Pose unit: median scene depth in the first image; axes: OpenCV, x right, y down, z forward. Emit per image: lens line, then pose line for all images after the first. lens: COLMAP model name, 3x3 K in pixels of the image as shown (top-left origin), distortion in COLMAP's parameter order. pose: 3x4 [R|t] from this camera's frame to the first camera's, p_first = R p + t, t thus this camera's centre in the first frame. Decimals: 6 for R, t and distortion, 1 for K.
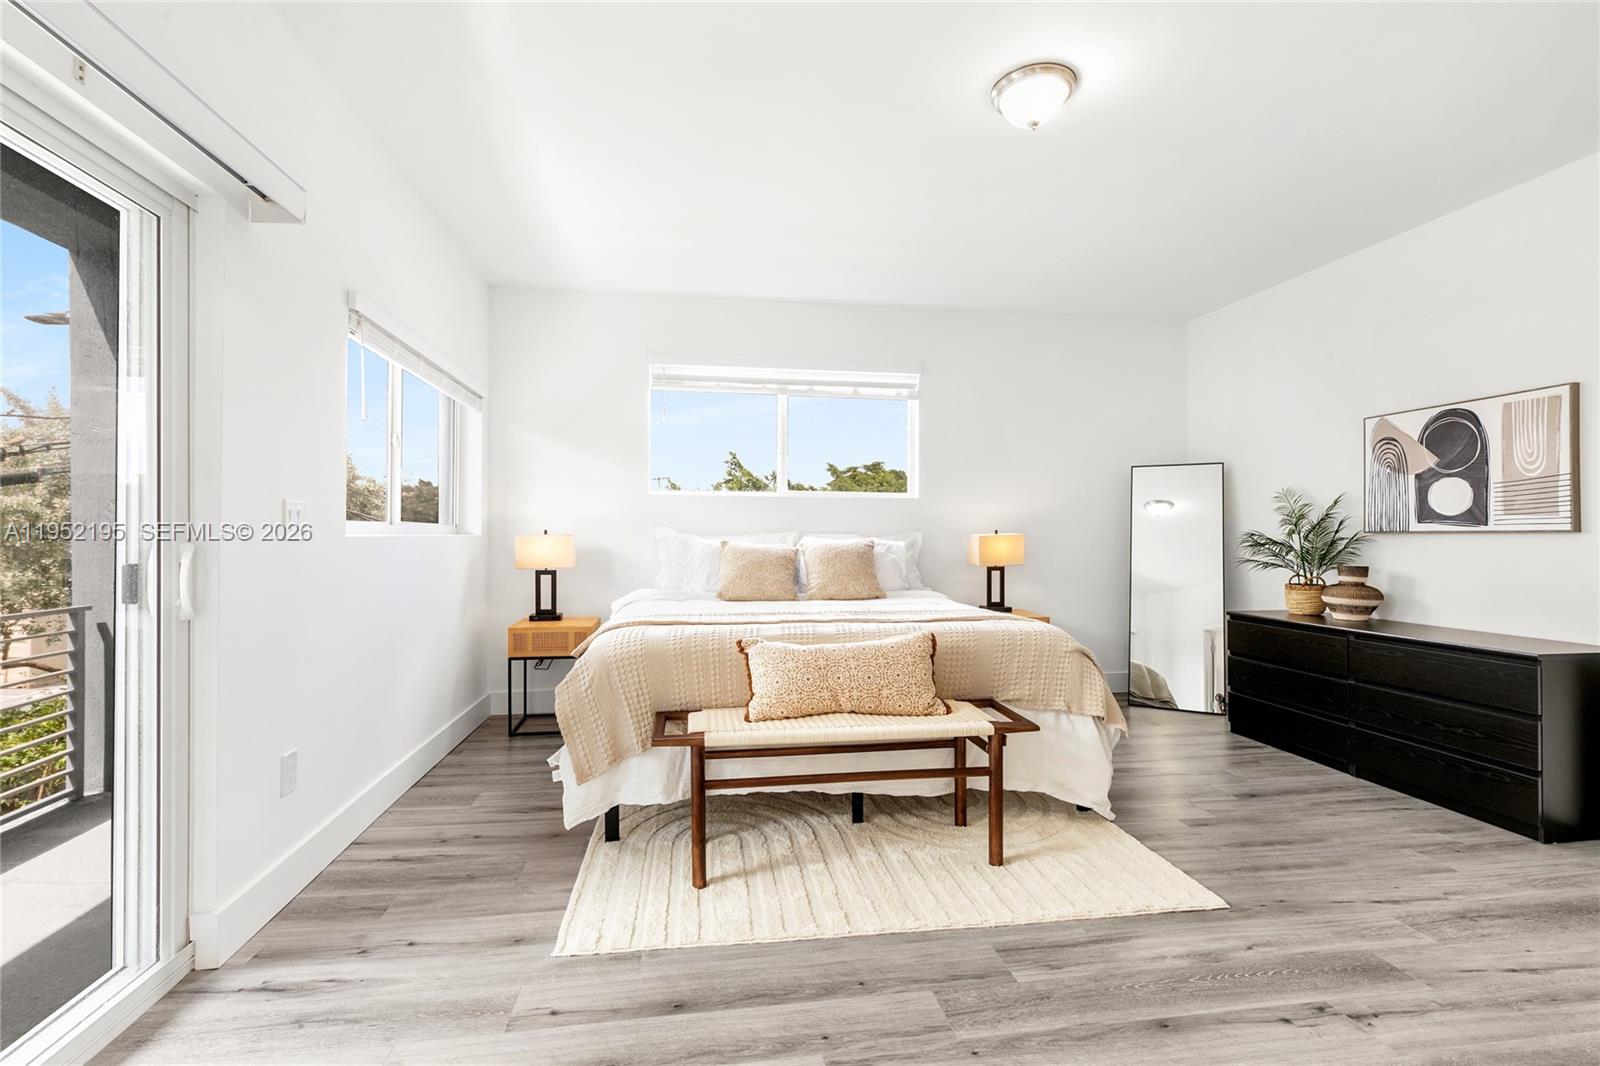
lens RADIAL K [[740.2, 0, 800.3], [0, 740.2, 524.9], [0, 0, 1]] dist [0.008718, -0.001025]
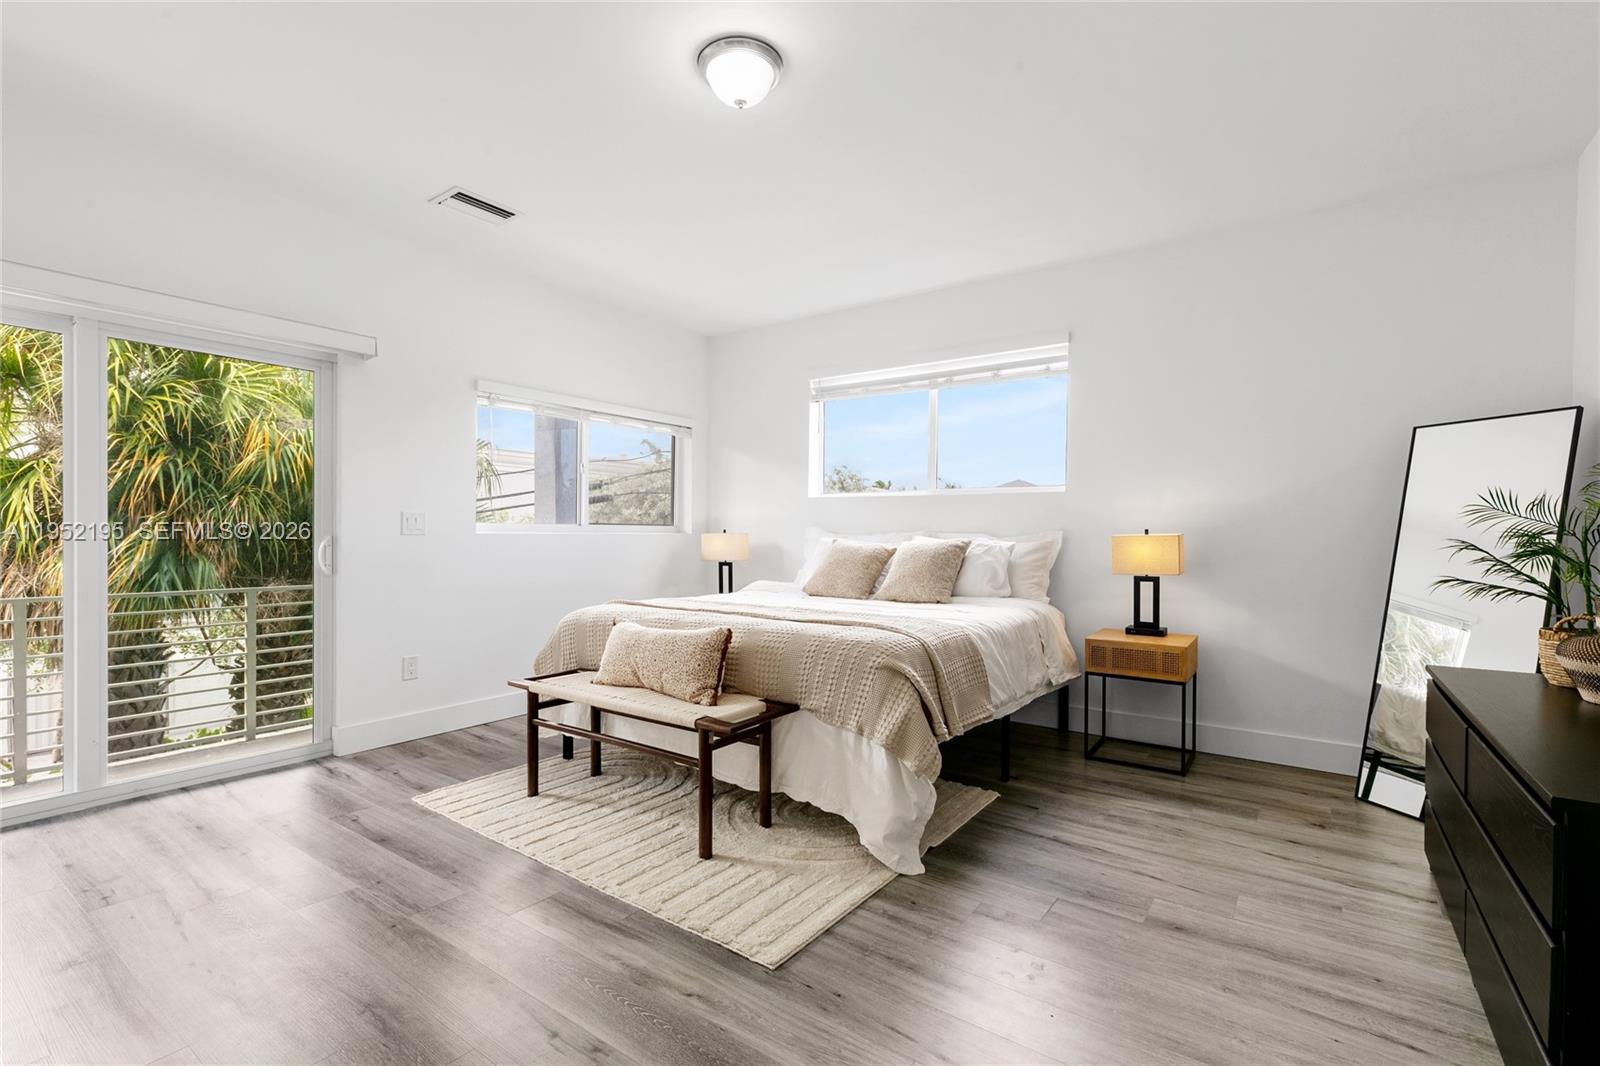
lens RADIAL K [[740.2, 0, 800.9], [0, 740.2, 543.7], [0, 0, 1]] dist [0.008718, -0.001025]
pose [[0.703581, 0.010395, -0.710539, 0.930360], [0.002908, 0.999842, 0.017508, 0.012747], [0.710609, -0.014385, 0.703440, 0.339883]]
